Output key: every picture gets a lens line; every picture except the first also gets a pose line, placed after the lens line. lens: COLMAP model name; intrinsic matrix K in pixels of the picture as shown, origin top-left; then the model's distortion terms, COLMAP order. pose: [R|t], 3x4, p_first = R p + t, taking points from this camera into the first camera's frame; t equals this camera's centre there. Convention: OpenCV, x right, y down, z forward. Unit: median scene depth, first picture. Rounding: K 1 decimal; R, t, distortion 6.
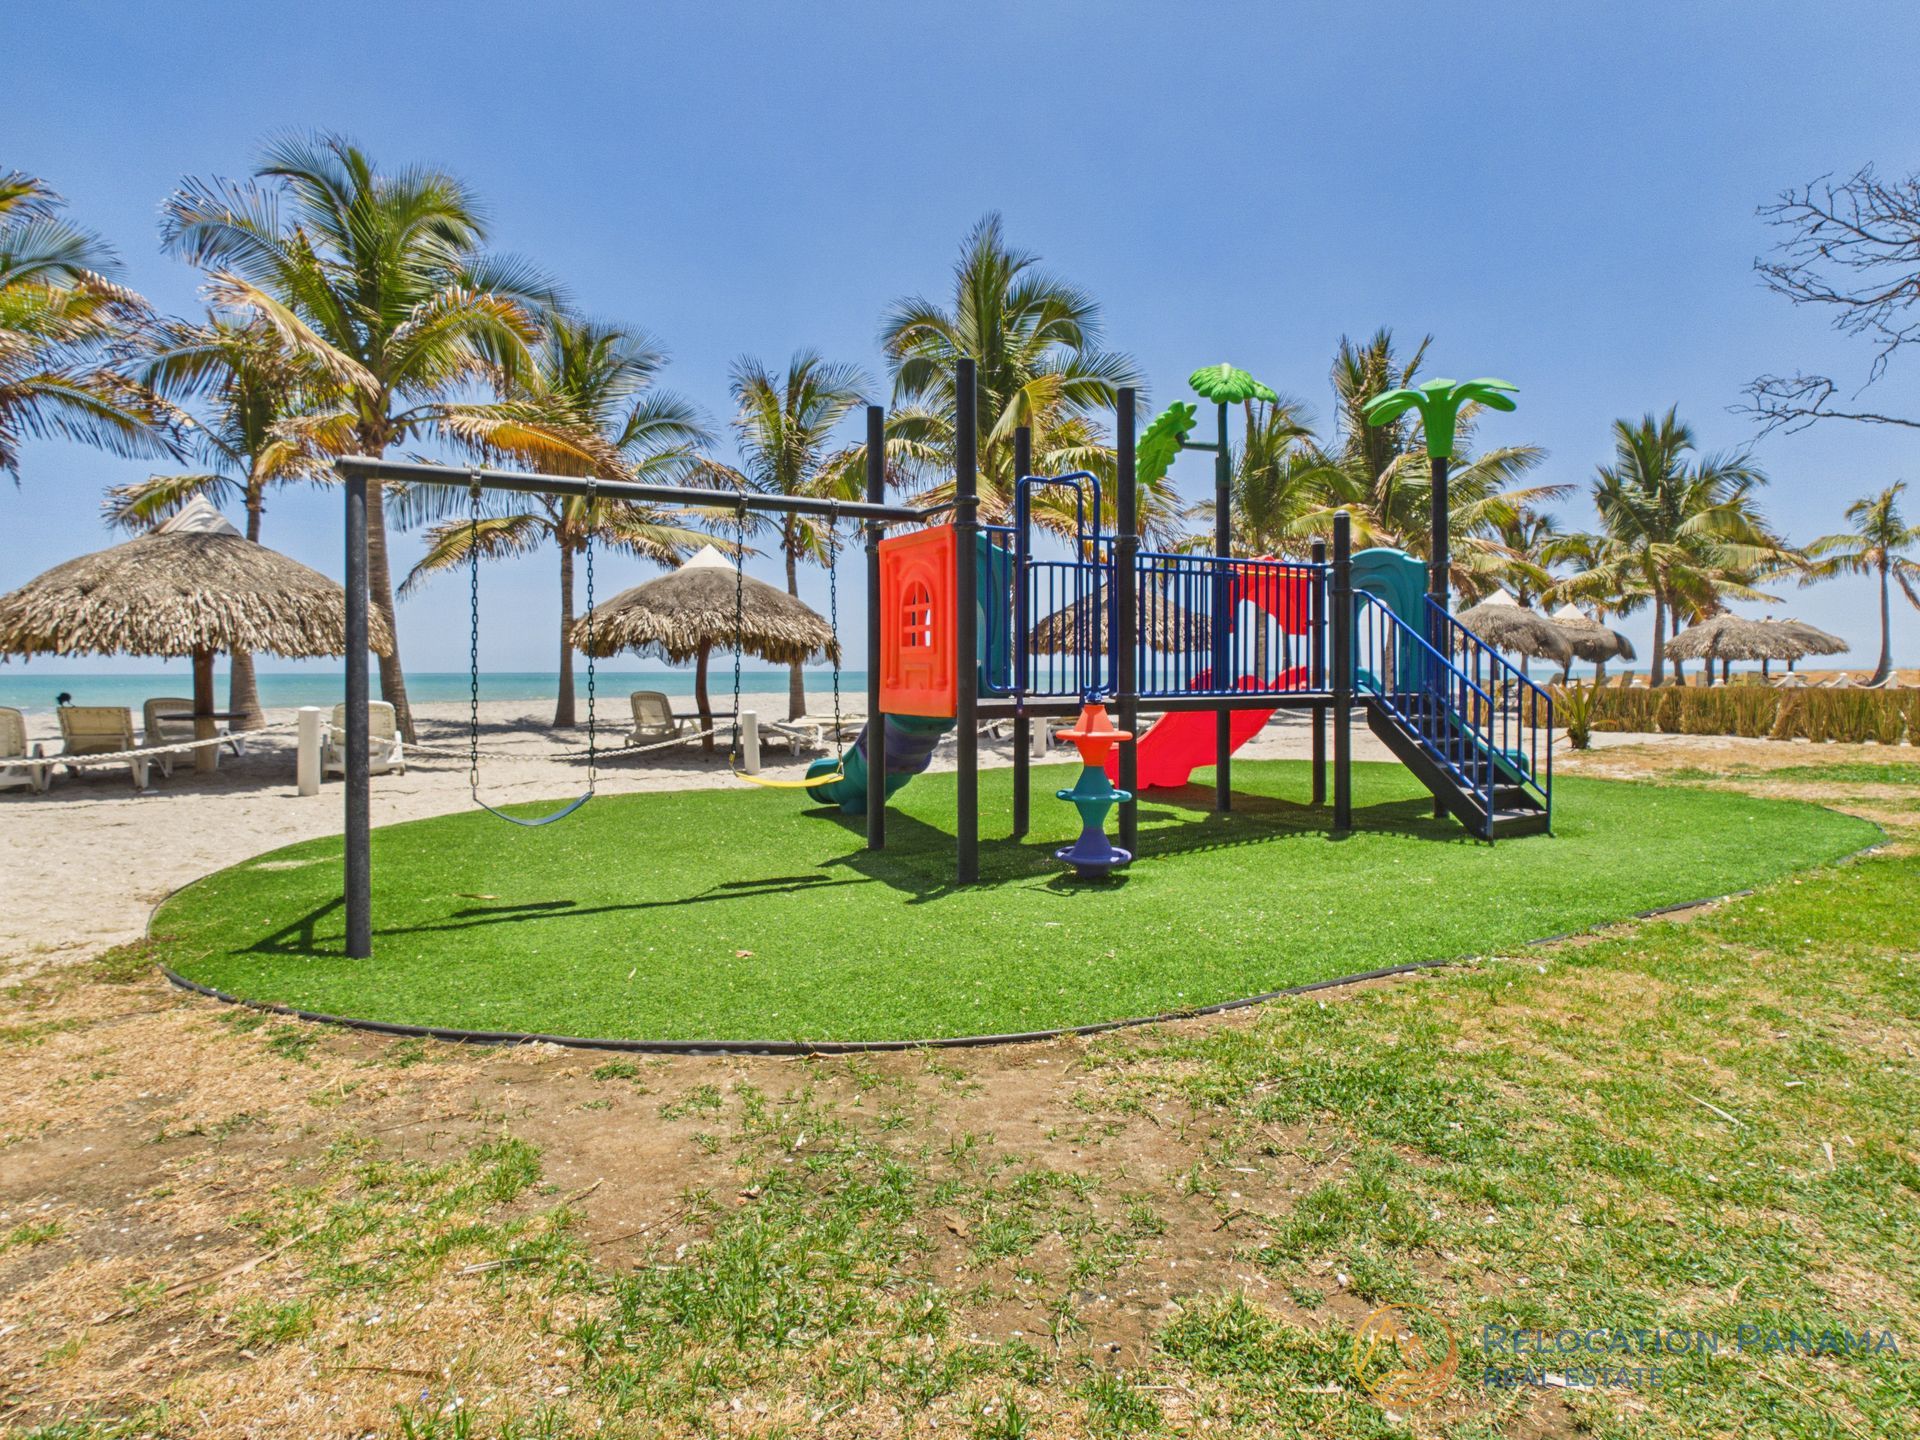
lens RADIAL K [[1022.9, 0, 955.5], [0, 1022.9, 665.0], [0, 0, 1]] dist [0.001841, -0.000023]
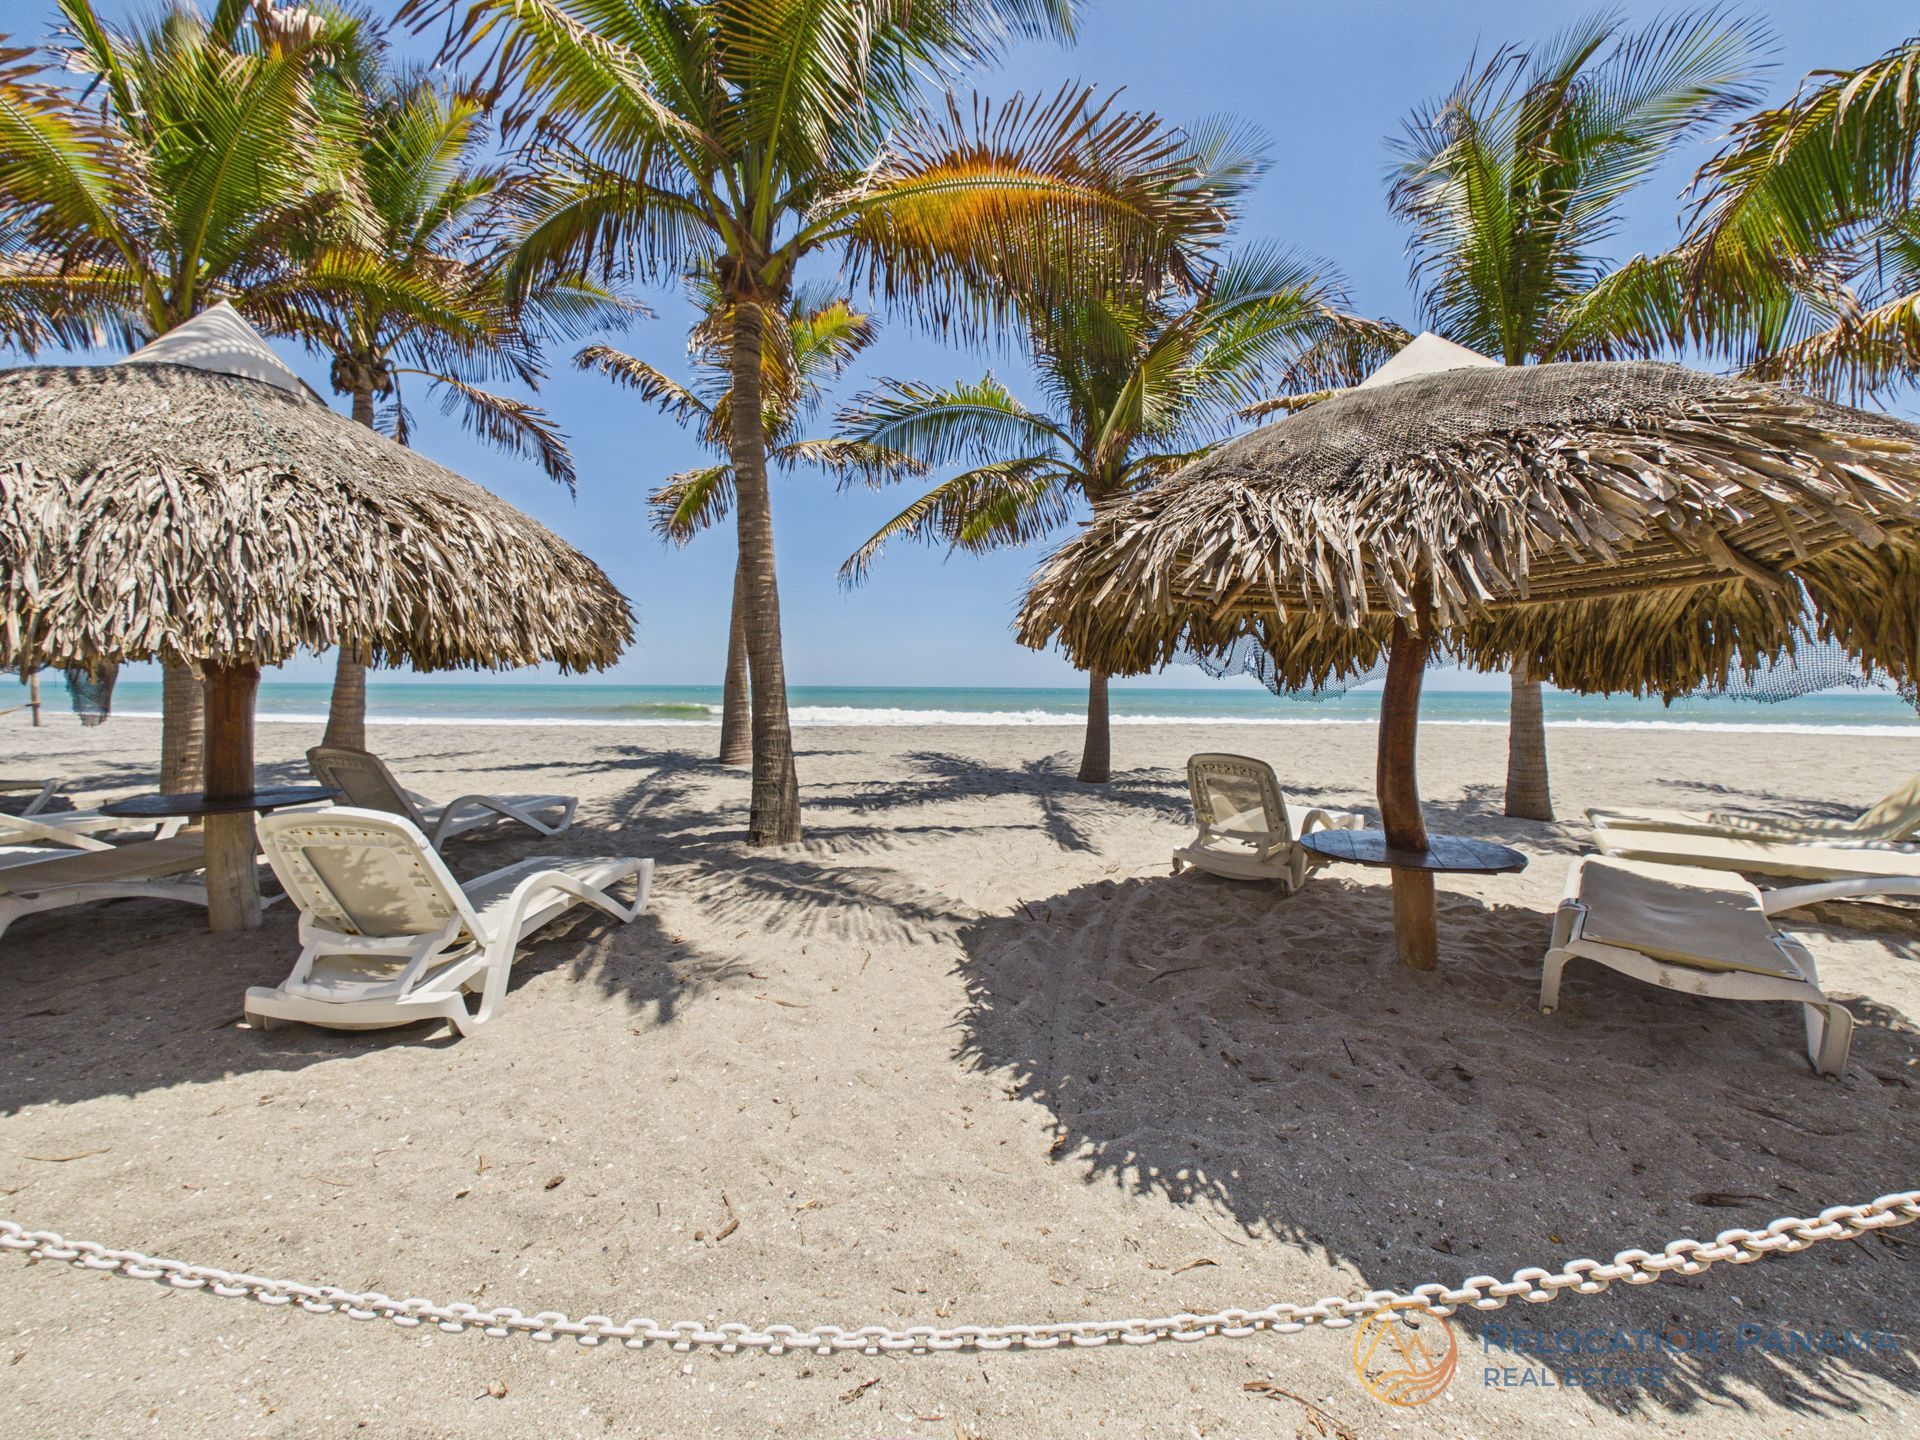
lens RADIAL K [[843.6, 0, 959.2], [0, 843.6, 682.9], [0, 0, 1]] dist [0.001517, -0.000062]
pose [[0.827273, 0.002559, -0.561794, -0.183685], [-0.000410, 0.999992, 0.003950, -0.005593], [0.561800, -0.003038, 0.827267, 0.599202]]
